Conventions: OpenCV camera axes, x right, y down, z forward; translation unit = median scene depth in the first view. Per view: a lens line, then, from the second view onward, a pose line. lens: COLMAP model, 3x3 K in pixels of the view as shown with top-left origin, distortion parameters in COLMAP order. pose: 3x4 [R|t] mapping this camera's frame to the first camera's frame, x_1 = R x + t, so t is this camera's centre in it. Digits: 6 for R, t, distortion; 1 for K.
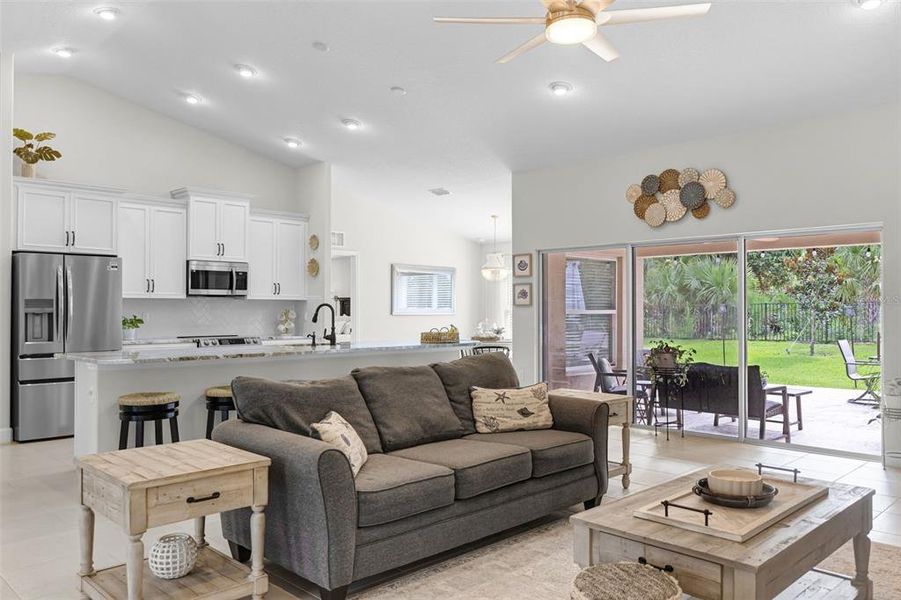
lens RADIAL K [[697.9, 0, 450.4], [0, 697.9, 293.3], [0, 0, 1]] dist [0.003684, -0.002518]
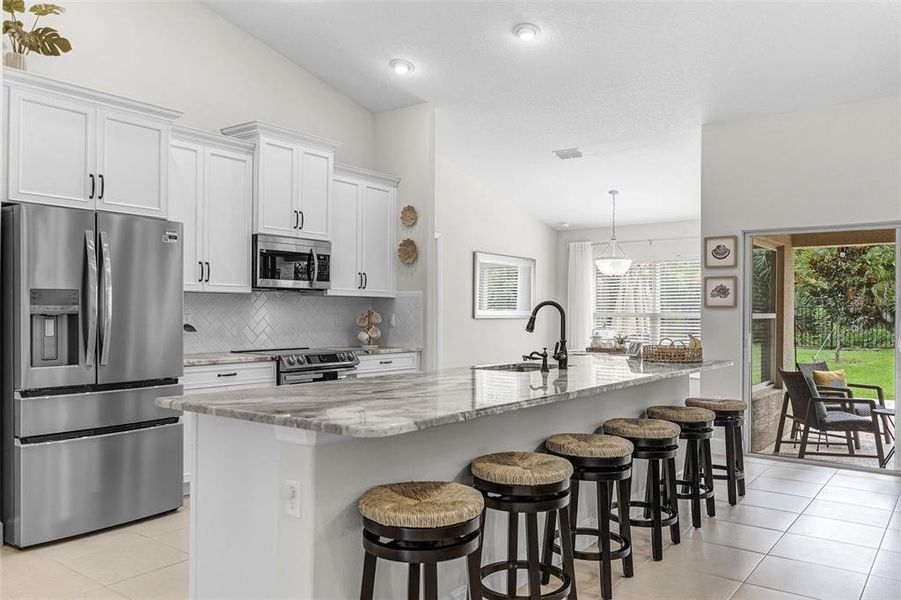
lens RADIAL K [[697.9, 0, 448.9], [0, 697.9, 306.5], [0, 0, 1]] dist [0.003684, -0.002518]
pose [[0.989665, 0.006733, 0.143243, -0.281330], [-0.008918, 0.999853, 0.014619, 0.008788], [-0.143124, -0.015746, 0.989580, 0.317843]]
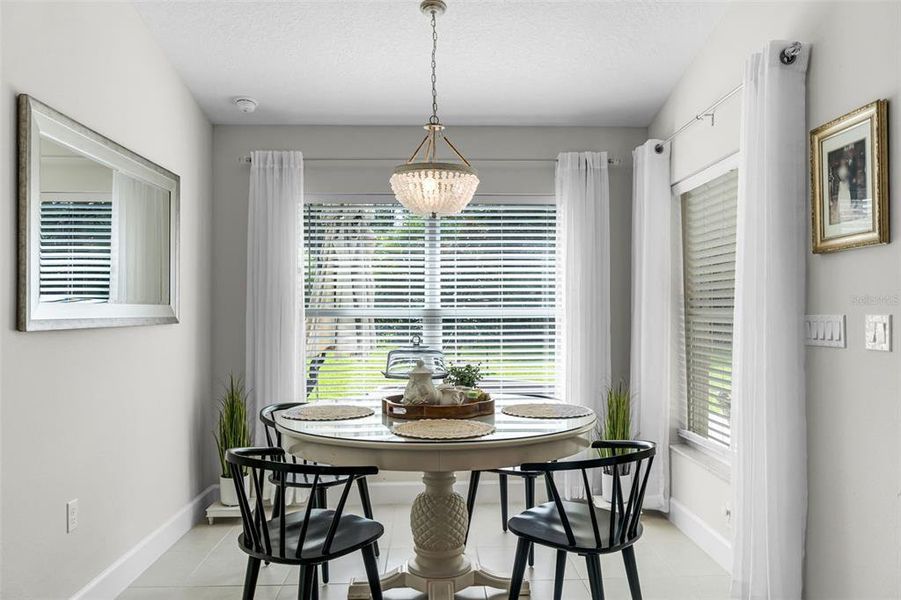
lens RADIAL K [[697.9, 0, 452.3], [0, 697.9, 302.5], [0, 0, 1]] dist [0.003684, -0.002518]
pose [[0.682407, 0.007599, 0.730933, -0.192906], [-0.021268, 0.999729, 0.009462, 0.021755], [-0.730663, -0.022002, 0.682384, 0.962701]]
